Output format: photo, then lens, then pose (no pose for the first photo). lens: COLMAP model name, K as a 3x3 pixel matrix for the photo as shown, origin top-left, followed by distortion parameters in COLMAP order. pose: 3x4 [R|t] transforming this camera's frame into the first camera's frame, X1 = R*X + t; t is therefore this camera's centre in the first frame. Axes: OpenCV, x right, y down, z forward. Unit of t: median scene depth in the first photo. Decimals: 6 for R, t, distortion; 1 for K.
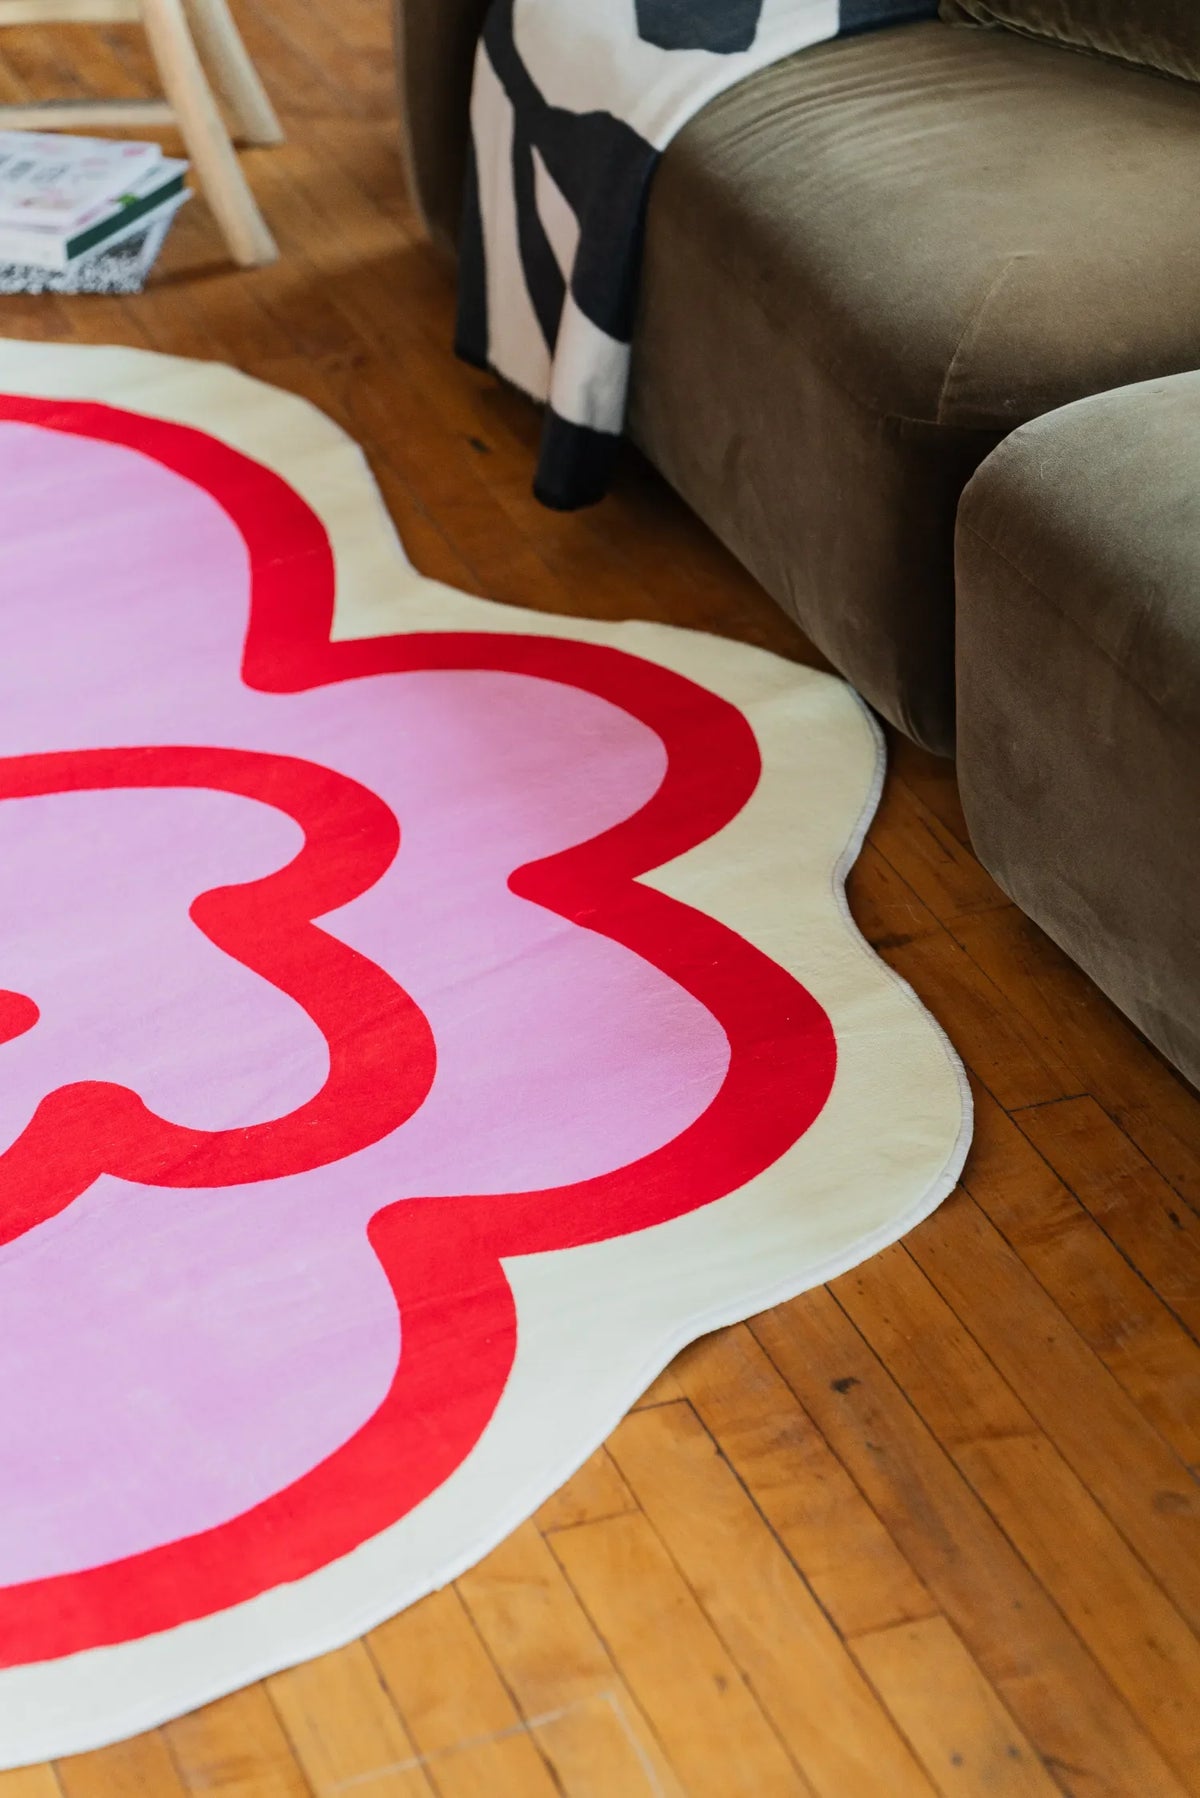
lens RADIAL K [[3341.7, 0, 605.1], [0, 3341.7, 923.8], [0, 0, 1]] dist [-0.004799, 0.111109]
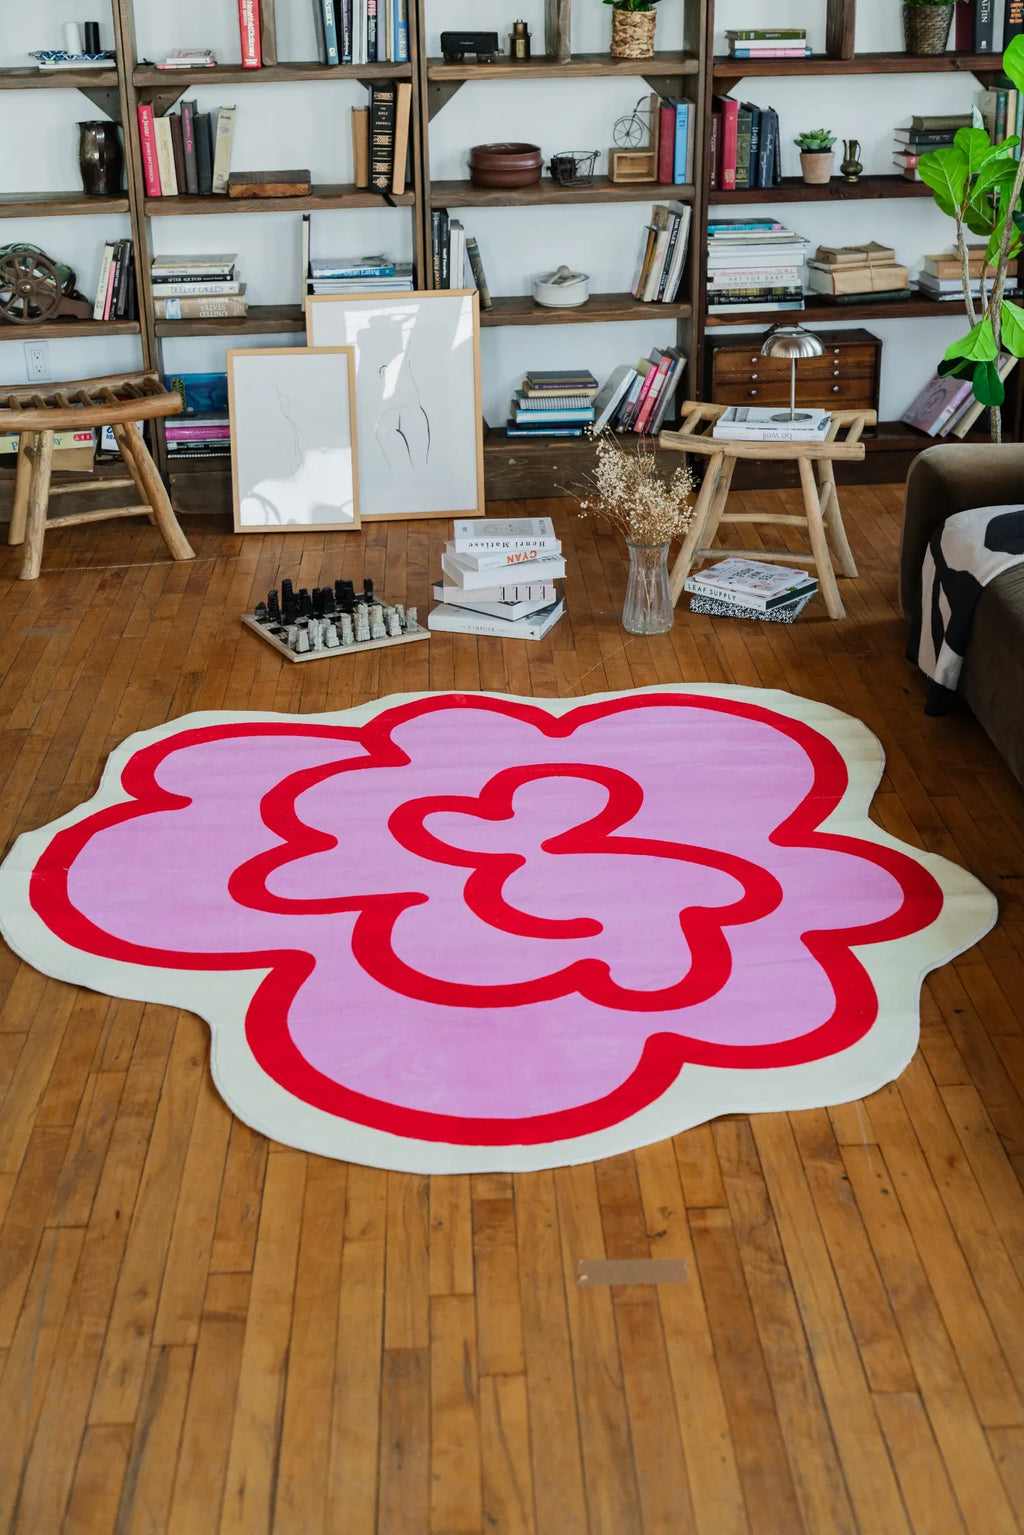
lens RADIAL K [[1887.2, 0, 512.0], [0, 1887.2, 767.5], [0, 0, 1]] dist [-0.027798, 0.028133]
pose [[0.939979, 0.135842, -0.313029, 0.147722], [-0.182170, 0.975452, -0.123721, 0.160802], [0.288538, 0.173320, 0.941651, -0.493585]]
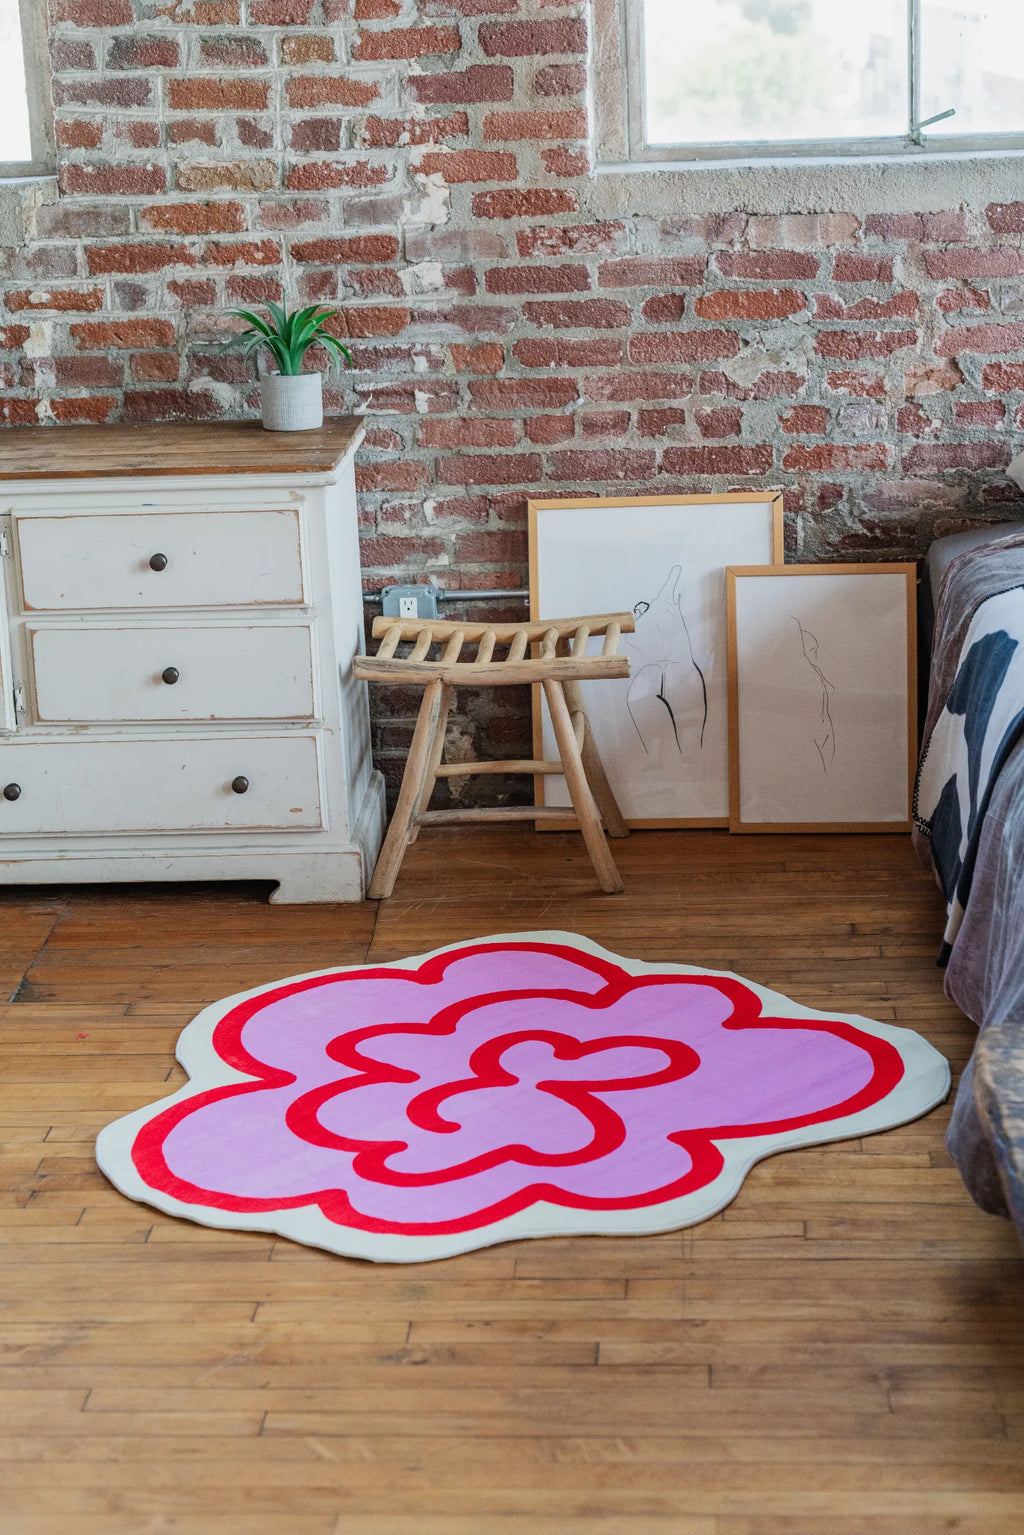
lens RADIAL K [[2852.9, 0, 516.4], [0, 2852.9, 788.6], [0, 0, 1]] dist [-0.004799, 0.111109]
pose [[0.312843, 0.263699, -0.912465, 2.092458], [-0.480433, 0.872658, 0.087476, -0.431408], [0.819337, 0.411011, 0.399695, -0.296132]]
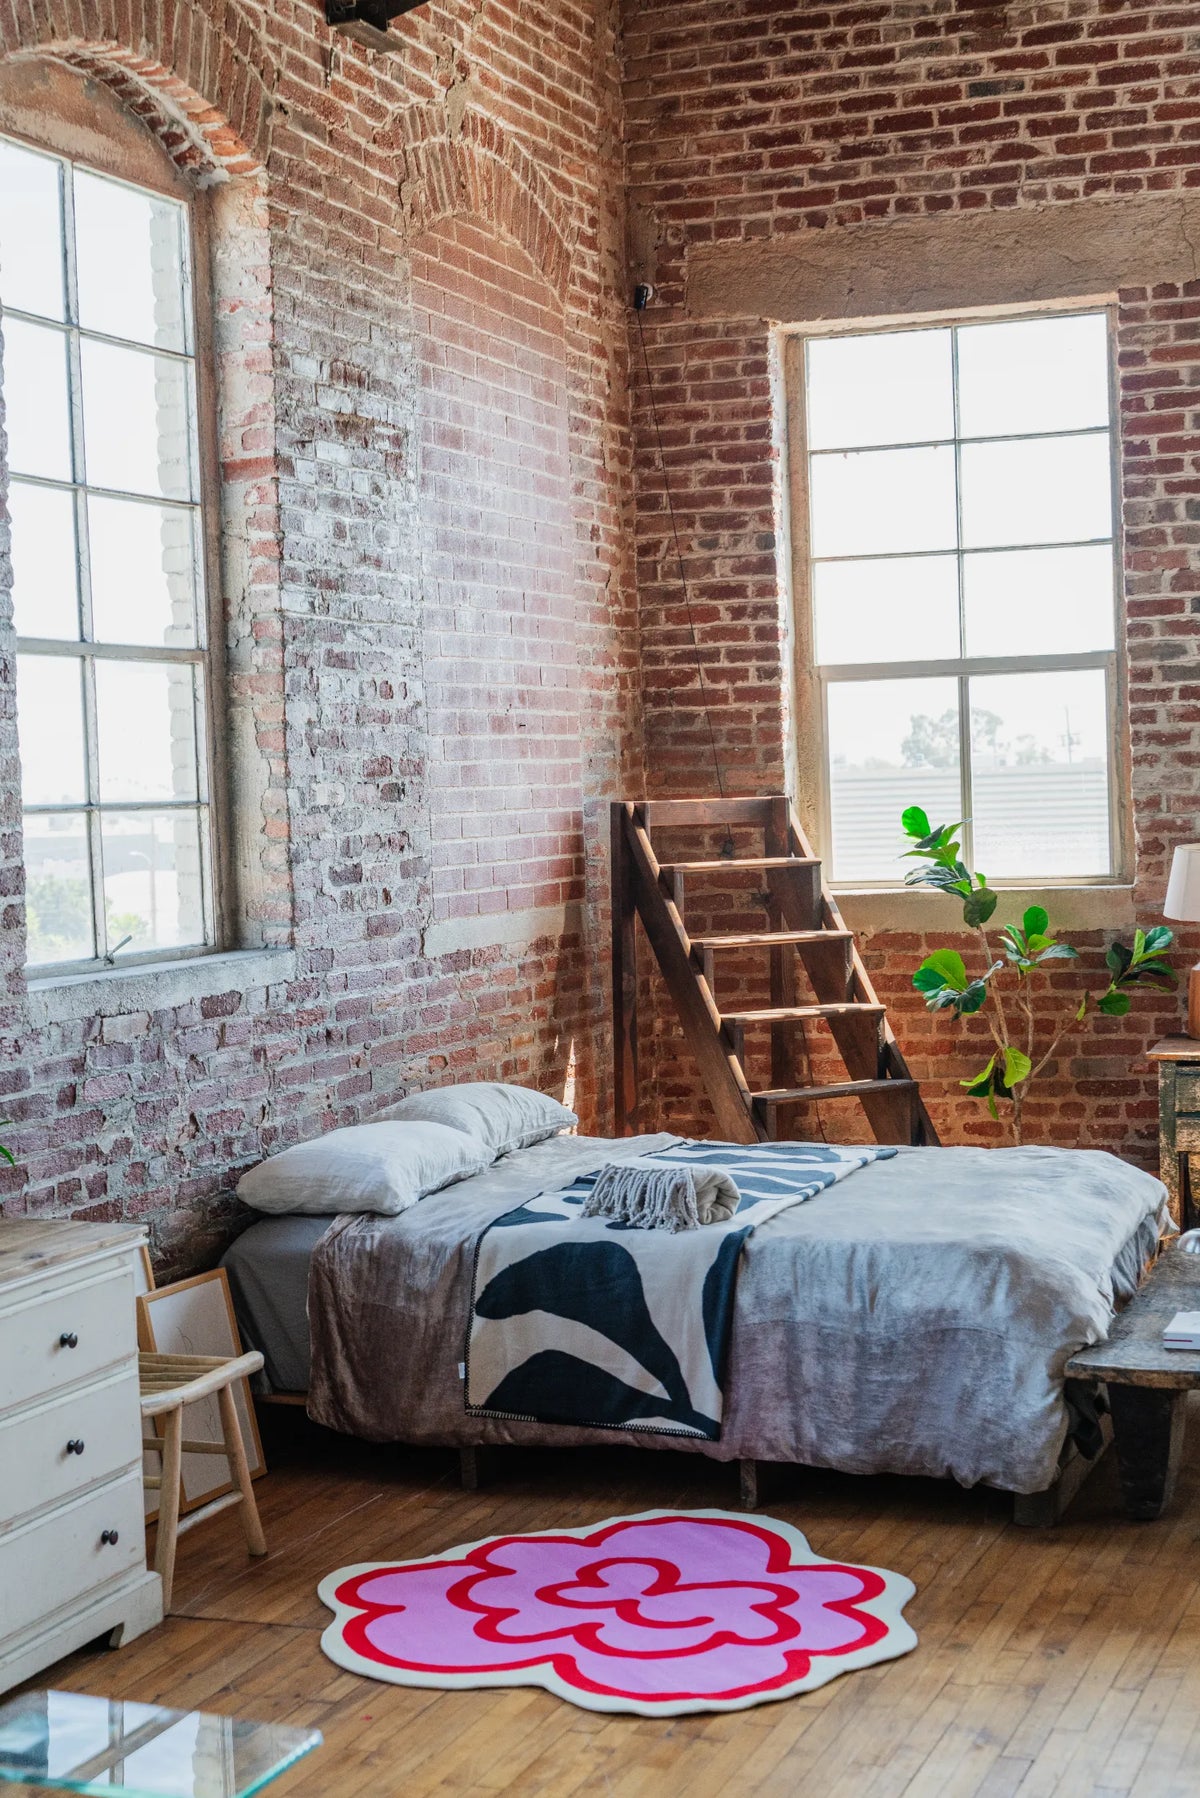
lens RADIAL K [[2565.6, 0, 600.0], [0, 2565.6, 899.0], [0, 0, 1]] dist [0.008688, 0.006274]
pose [[0.999536, -0.029243, 0.008576, -0.339619], [0.029583, 0.863477, -0.503520, 0.913083], [0.007320, 0.503540, 0.863941, -2.352383]]
